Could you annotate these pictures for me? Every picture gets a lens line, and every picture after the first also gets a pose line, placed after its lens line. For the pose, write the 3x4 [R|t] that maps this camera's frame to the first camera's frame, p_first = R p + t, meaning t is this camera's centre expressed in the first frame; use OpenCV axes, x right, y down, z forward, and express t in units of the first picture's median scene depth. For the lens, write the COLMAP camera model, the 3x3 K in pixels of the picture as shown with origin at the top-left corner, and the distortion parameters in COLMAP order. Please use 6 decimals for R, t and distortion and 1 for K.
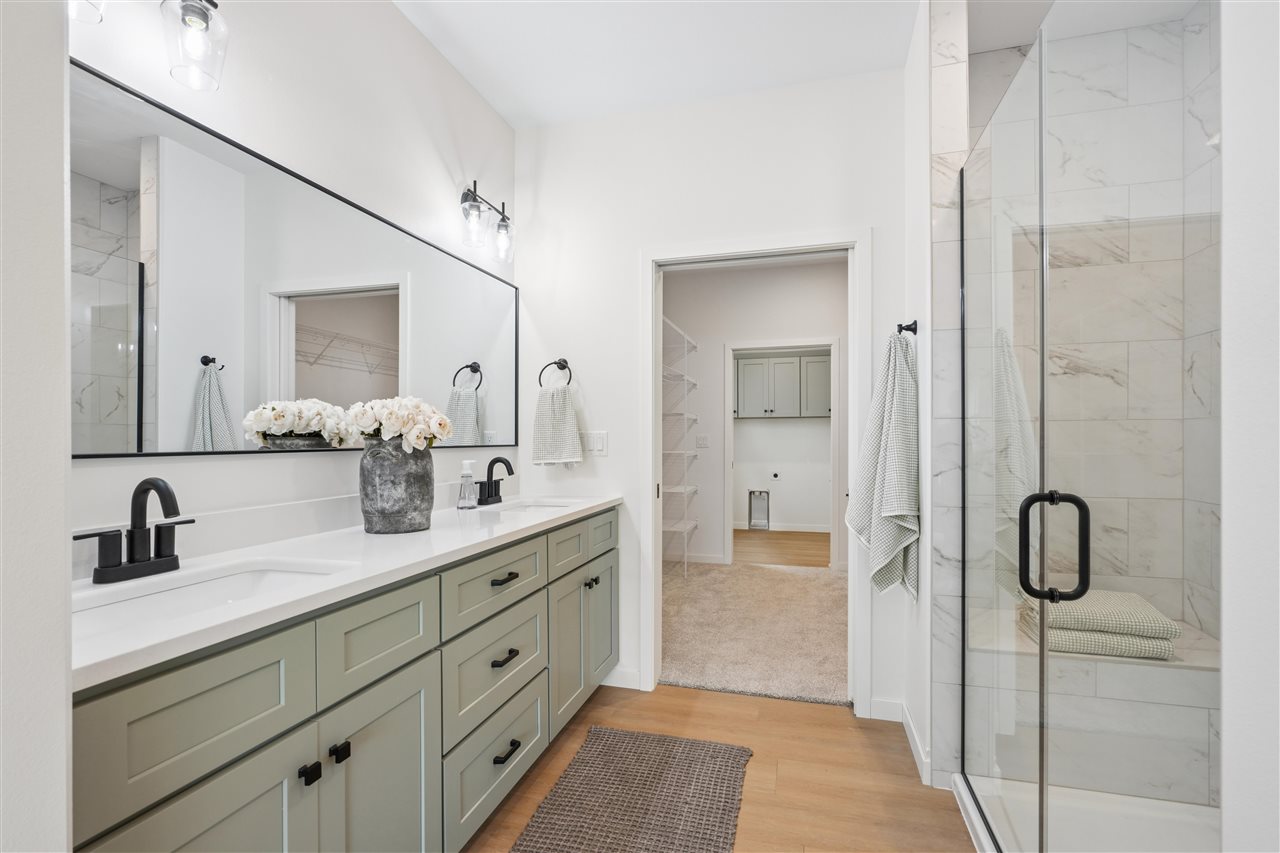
lens RADIAL K [[584.6, 0, 638.9], [0, 584.6, 436.1], [0, 0, 1]] dist [0.001944, -0.000084]
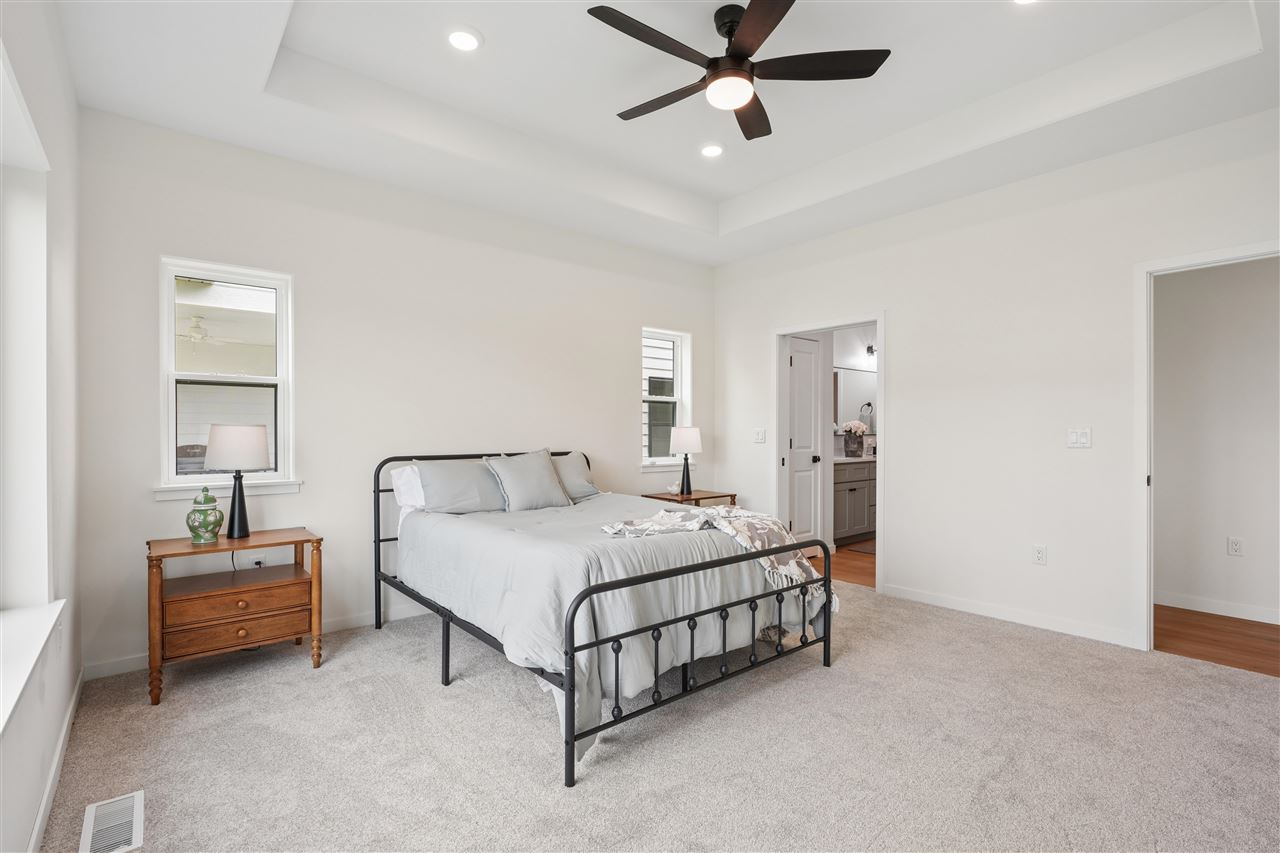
lens RADIAL K [[584.6, 0, 638.1], [0, 584.6, 428.3], [0, 0, 1]] dist [0.001944, -0.000084]
pose [[0.827214, -0.001410, -0.561885, 0.795344], [0.001068, 0.999999, -0.000938, -0.026557], [0.561886, 0.000176, 0.827215, -4.168961]]
